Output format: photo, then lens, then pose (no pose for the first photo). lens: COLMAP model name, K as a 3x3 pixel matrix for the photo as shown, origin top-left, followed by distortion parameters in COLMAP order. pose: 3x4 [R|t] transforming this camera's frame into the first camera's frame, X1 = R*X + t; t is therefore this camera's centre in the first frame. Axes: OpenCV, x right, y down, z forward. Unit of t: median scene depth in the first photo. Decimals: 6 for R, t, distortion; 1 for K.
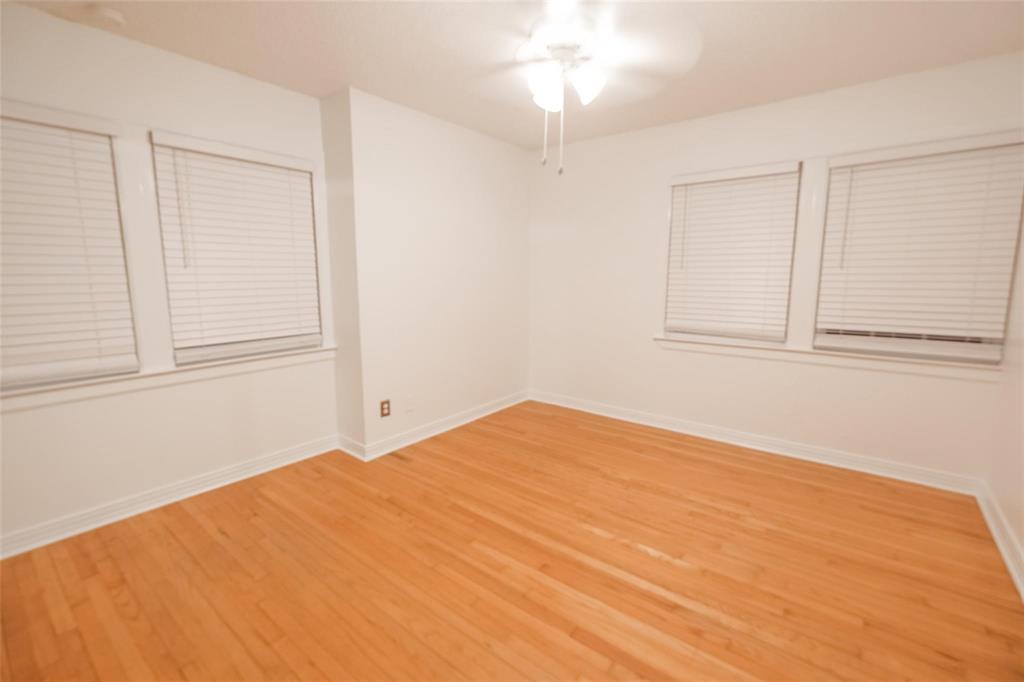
lens RADIAL K [[444.6, 0, 518.6], [0, 444.6, 336.7], [0, 0, 1]] dist [0.001976, -0.000092]
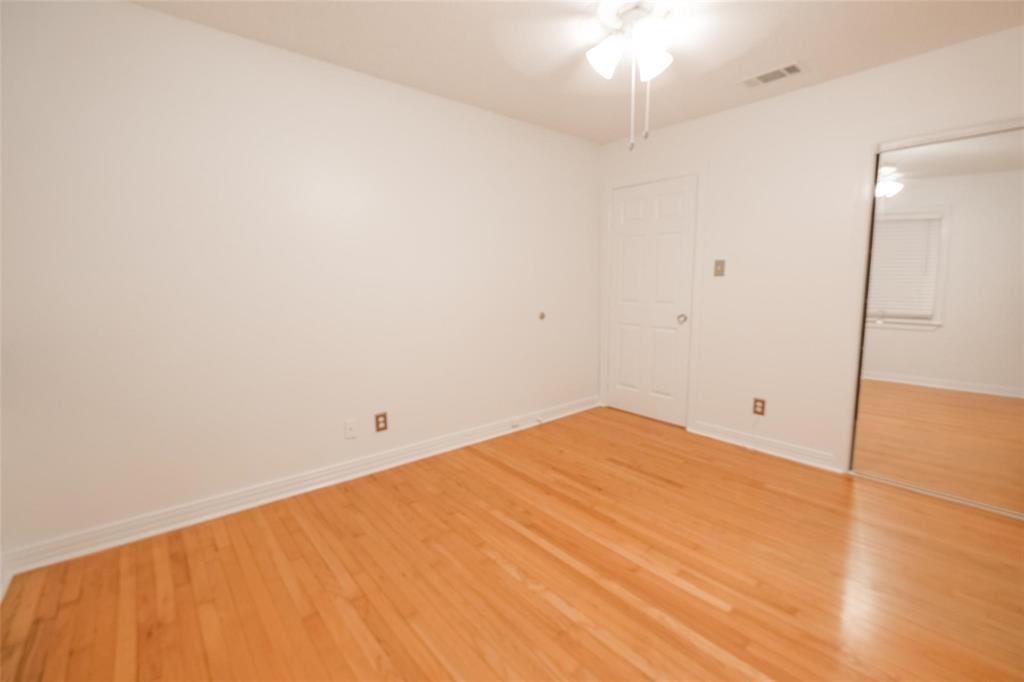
lens RADIAL K [[444.6, 0, 518.6], [0, 444.6, 336.7], [0, 0, 1]] dist [0.001976, -0.000092]
pose [[-0.978946, -0.021934, 0.202938, 0.101119], [0.032725, 0.964484, 0.262105, -0.190722], [-0.201479, 0.263227, -0.943460, 1.560302]]
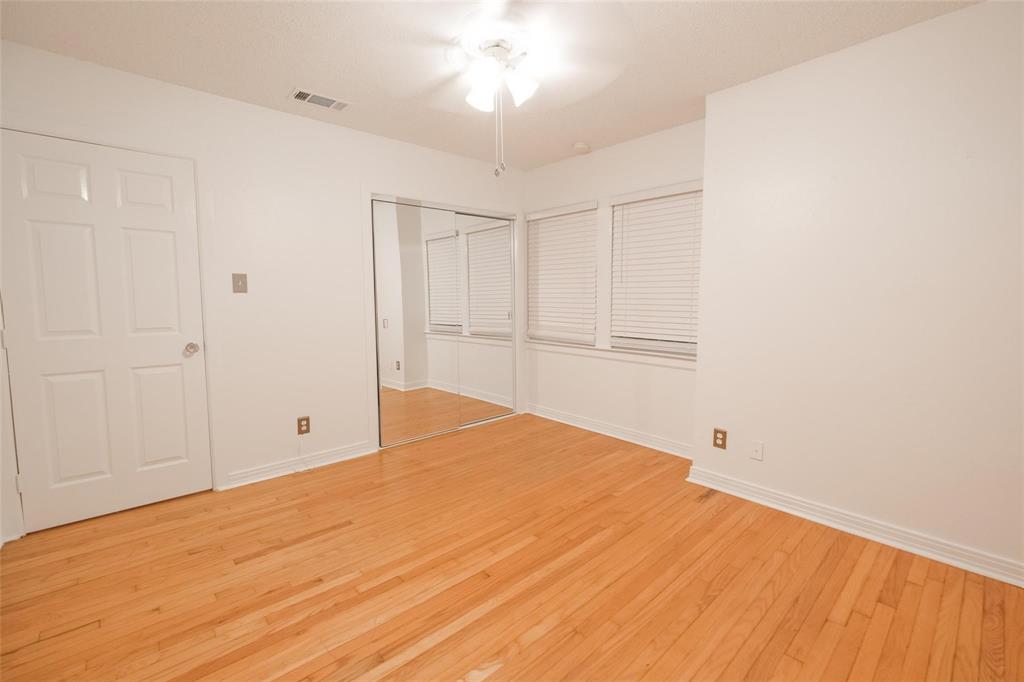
lens RADIAL K [[444.6, 0, 518.6], [0, 444.6, 336.7], [0, 0, 1]] dist [0.001976, -0.000092]
pose [[-0.172567, 0.095701, -0.980338, 0.830966], [-0.139738, 0.982824, 0.120542, -0.117126], [0.975035, 0.157792, -0.156230, 0.979922]]
